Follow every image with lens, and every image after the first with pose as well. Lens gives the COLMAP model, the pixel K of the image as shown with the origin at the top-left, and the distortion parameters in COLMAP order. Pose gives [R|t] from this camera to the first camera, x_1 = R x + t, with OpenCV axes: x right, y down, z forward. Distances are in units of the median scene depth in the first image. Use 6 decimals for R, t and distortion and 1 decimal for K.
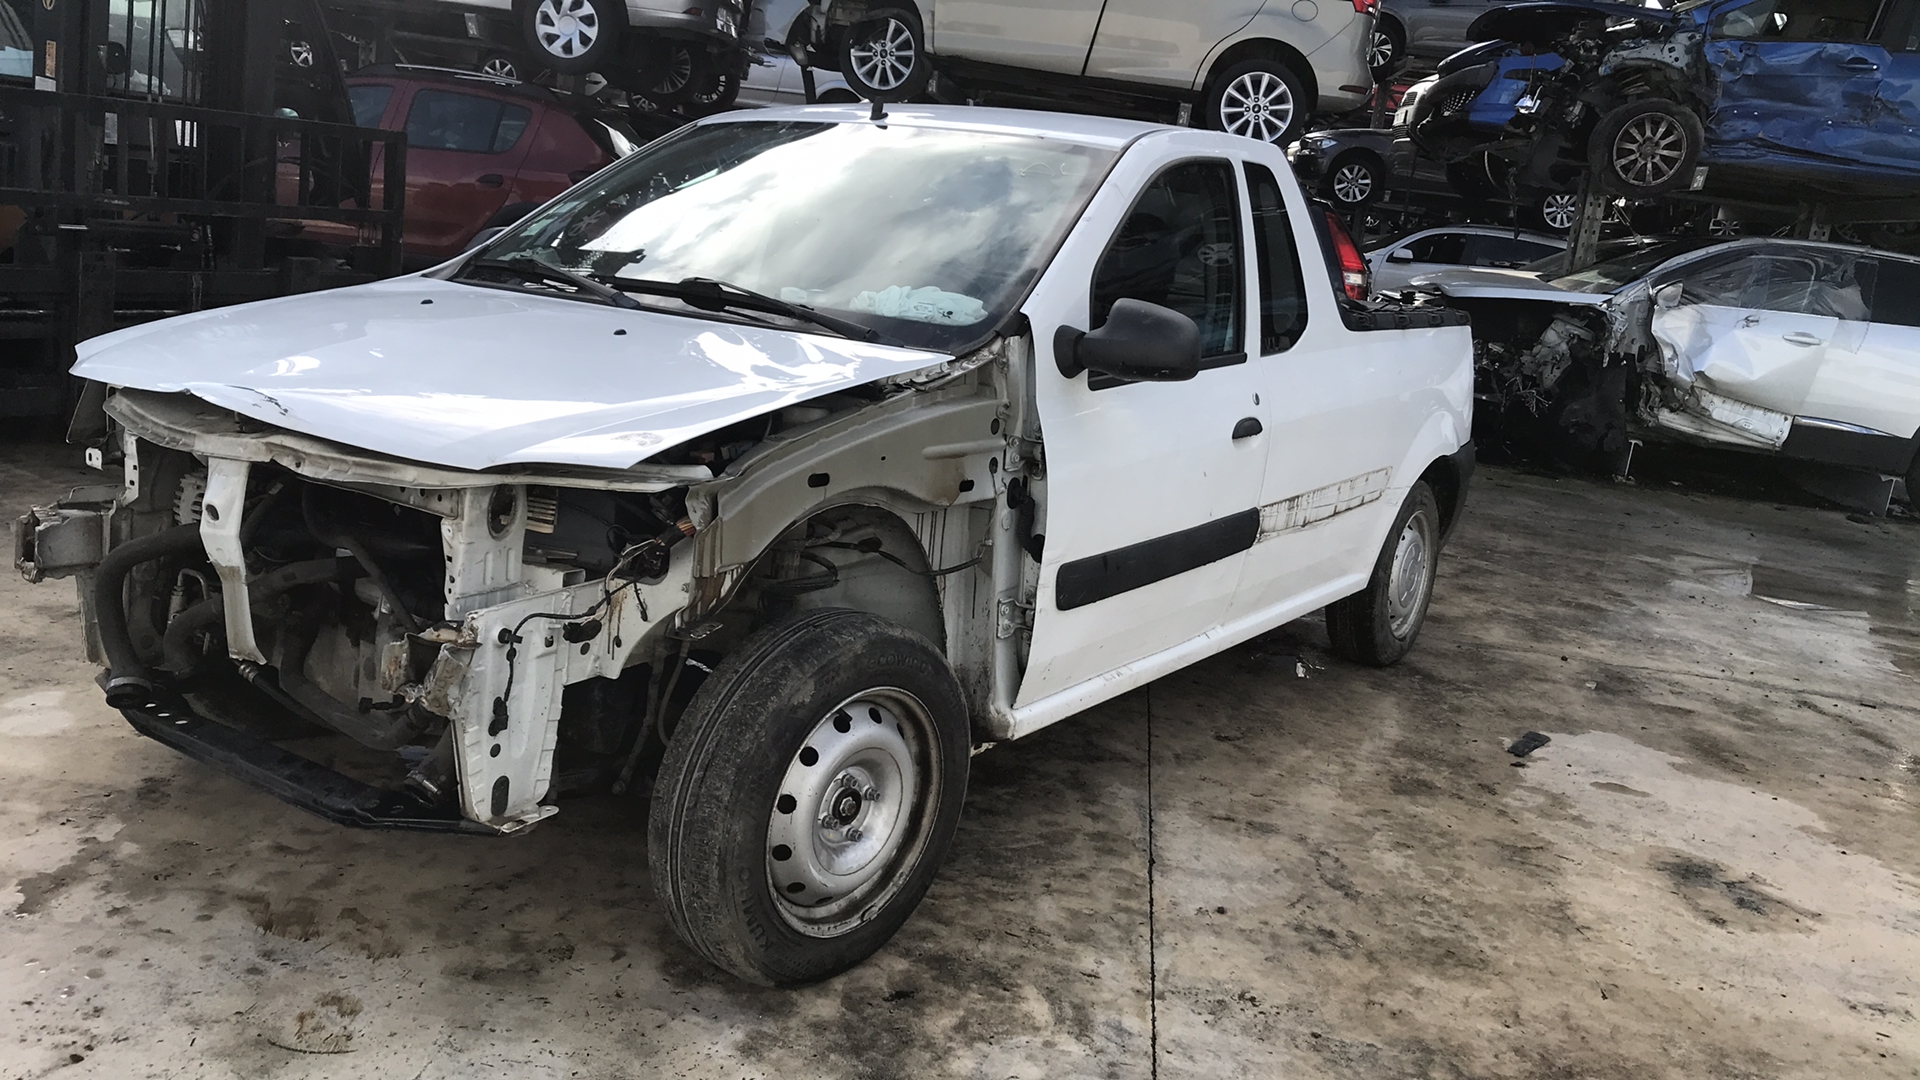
lens RADIAL K [[1550.6, 0, 966.9], [0, 1550.6, 503.1], [0, 0, 1]] dist [0.035045, -0.050033]
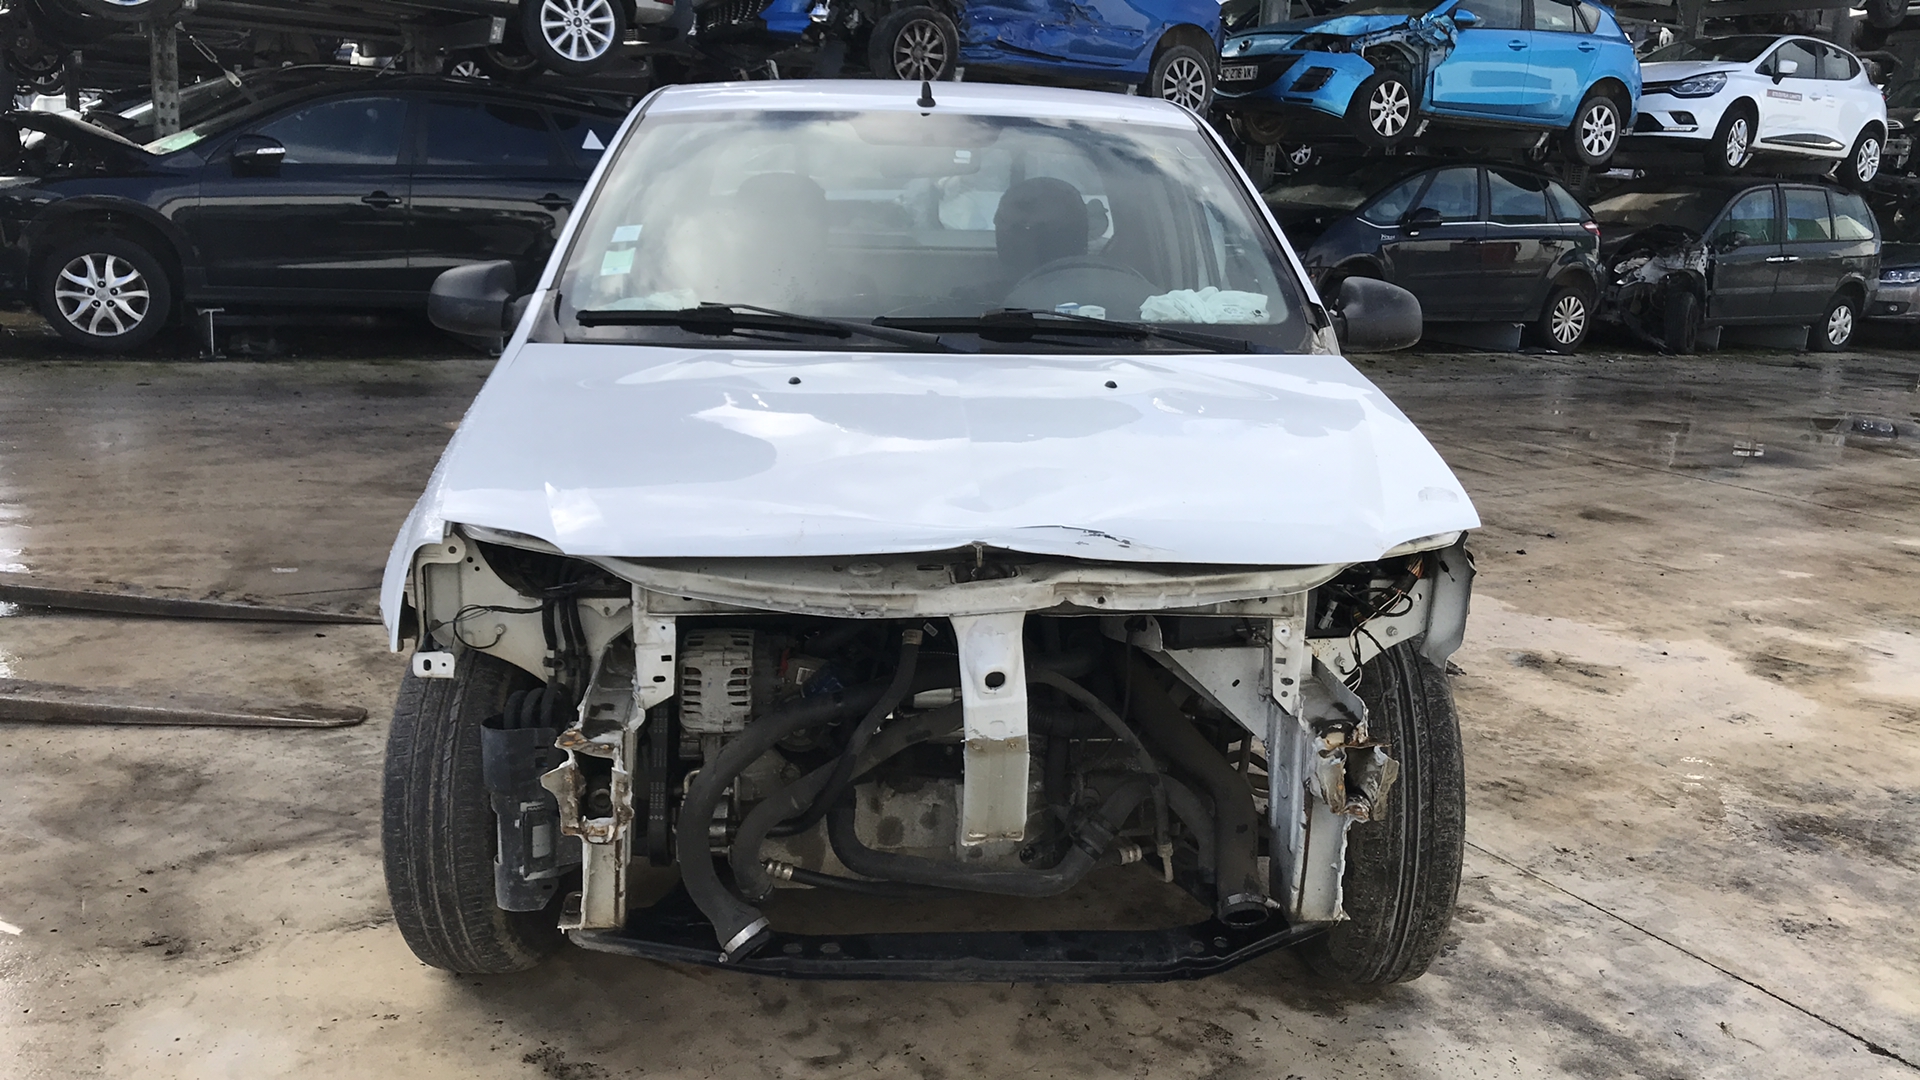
lens RADIAL K [[1550.6, 0, 958.6], [0, 1550.6, 509.1], [0, 0, 1]] dist [0.035045, -0.050033]
pose [[0.801210, -0.199057, 0.564304, -0.803768], [0.154593, 0.979890, 0.126160, -0.161669], [-0.578069, -0.013843, 0.815871, 0.290682]]
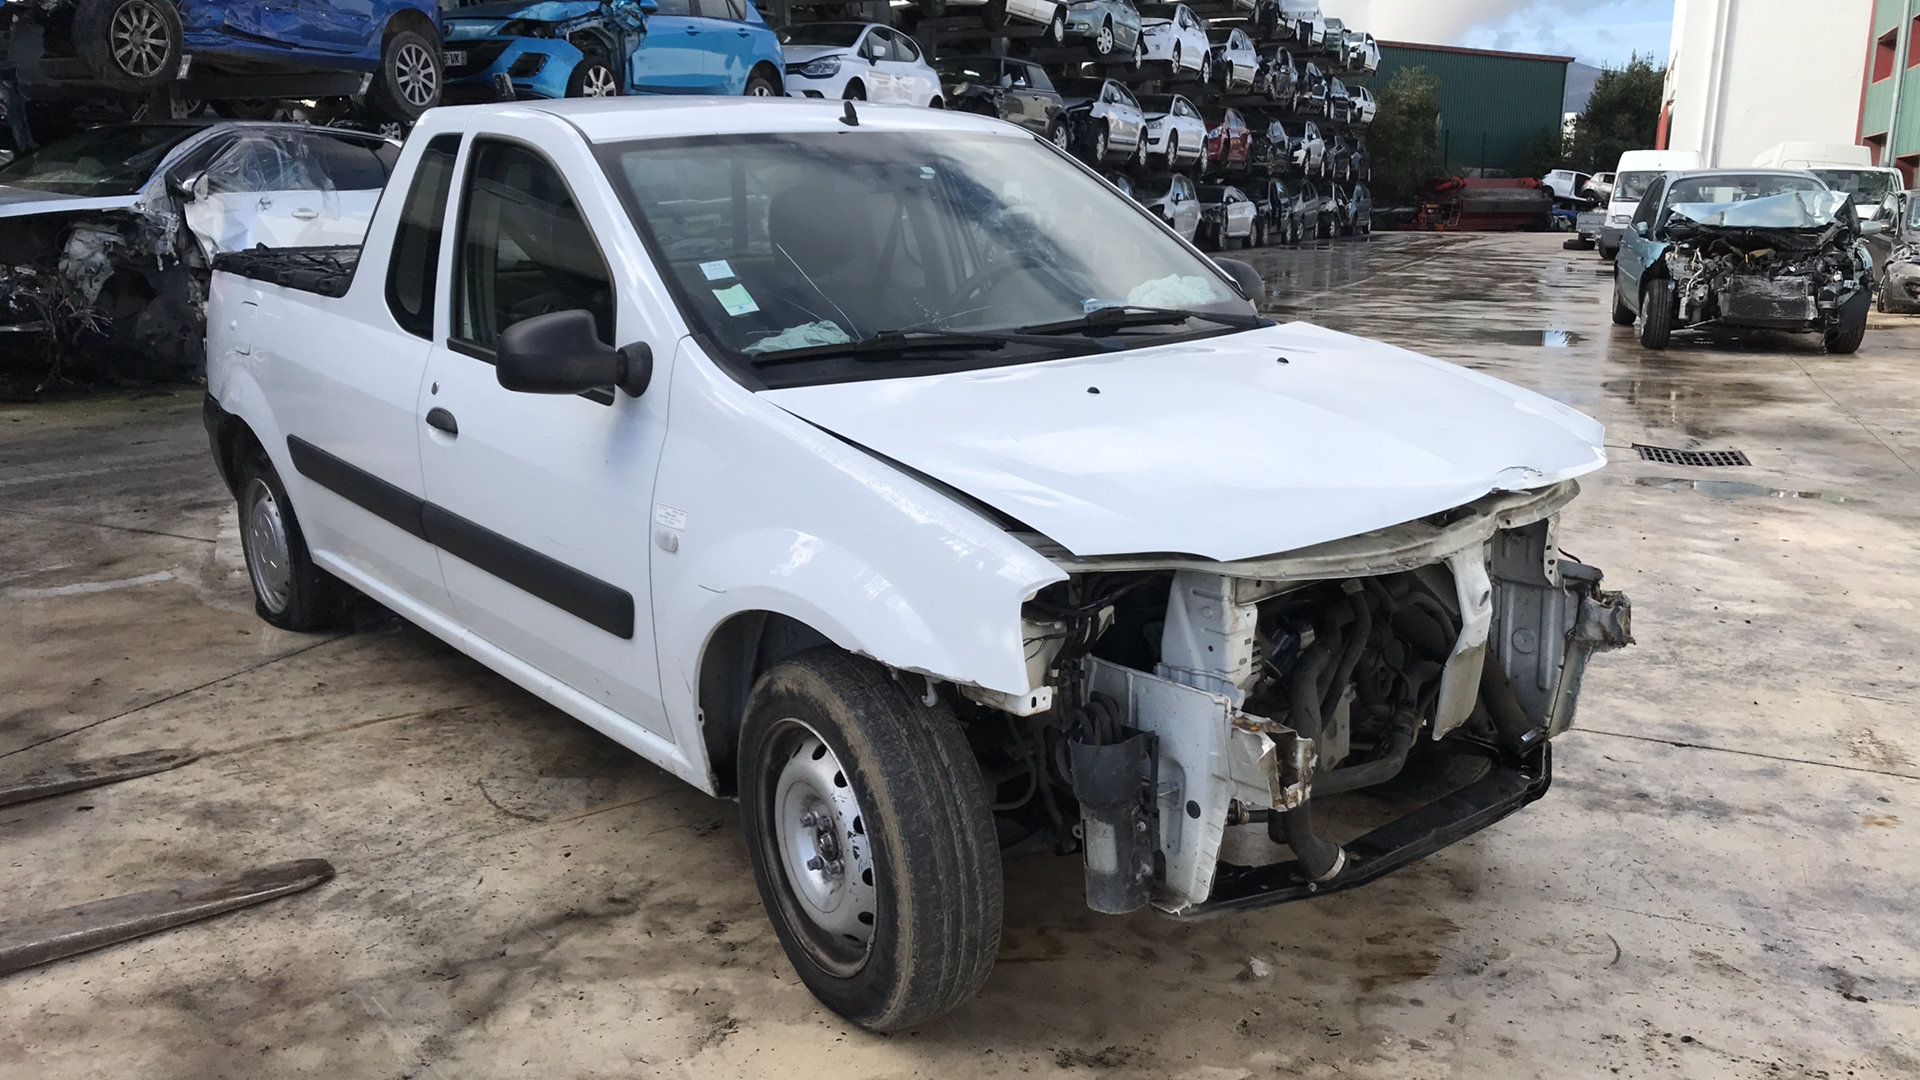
lens RADIAL K [[1550.6, 0, 946.1], [0, 1550.6, 509.2], [0, 0, 1]] dist [0.035045, -0.050033]
pose [[0.299565, -0.310102, 0.902274, -1.282738], [0.208719, 0.944097, 0.255179, -0.331090], [-0.930966, 0.111879, 0.347542, 0.821737]]
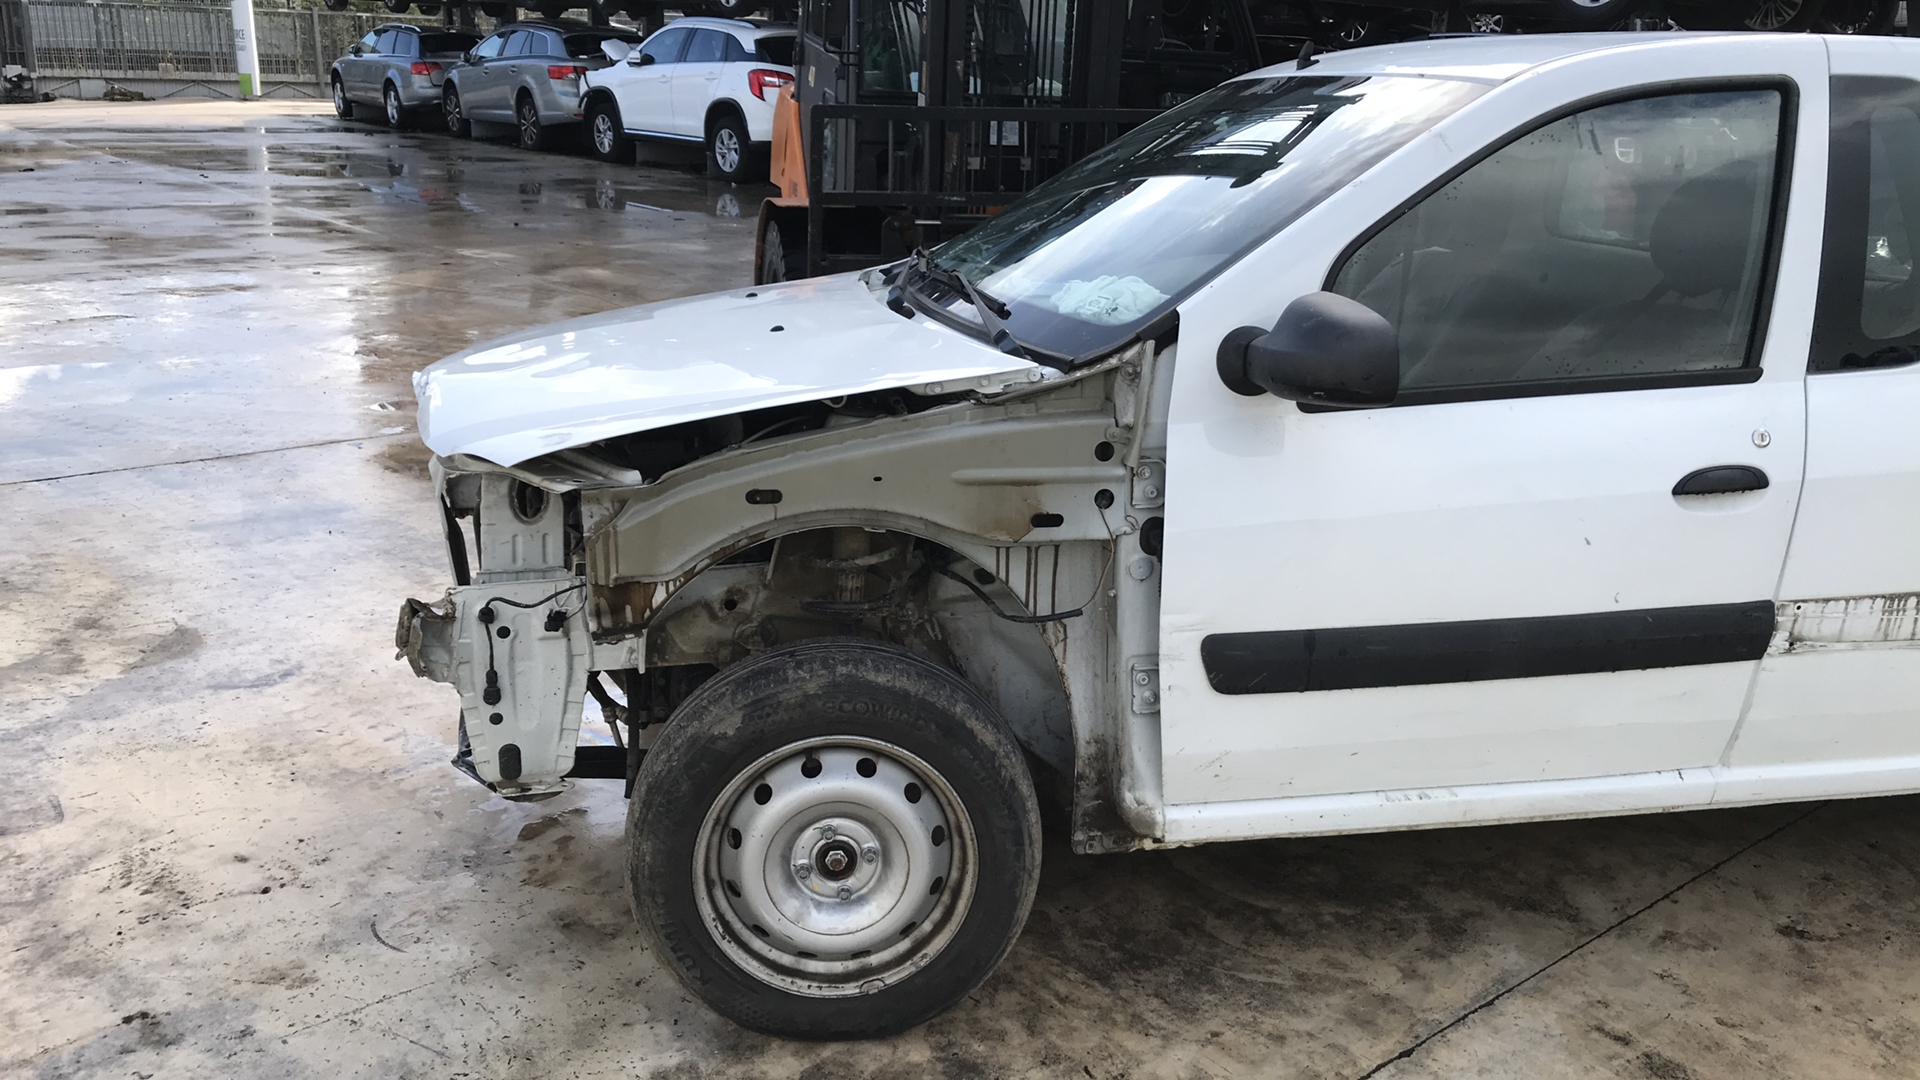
lens RADIAL K [[1550.6, 0, 952.3], [0, 1550.6, 494.9], [0, 0, 1]] dist [0.035045, -0.050033]
pose [[0.704296, 0.094779, -0.703551, 0.535998], [-0.084695, 0.995187, 0.049282, -0.060298], [0.704836, 0.024878, 0.708934, 0.371431]]
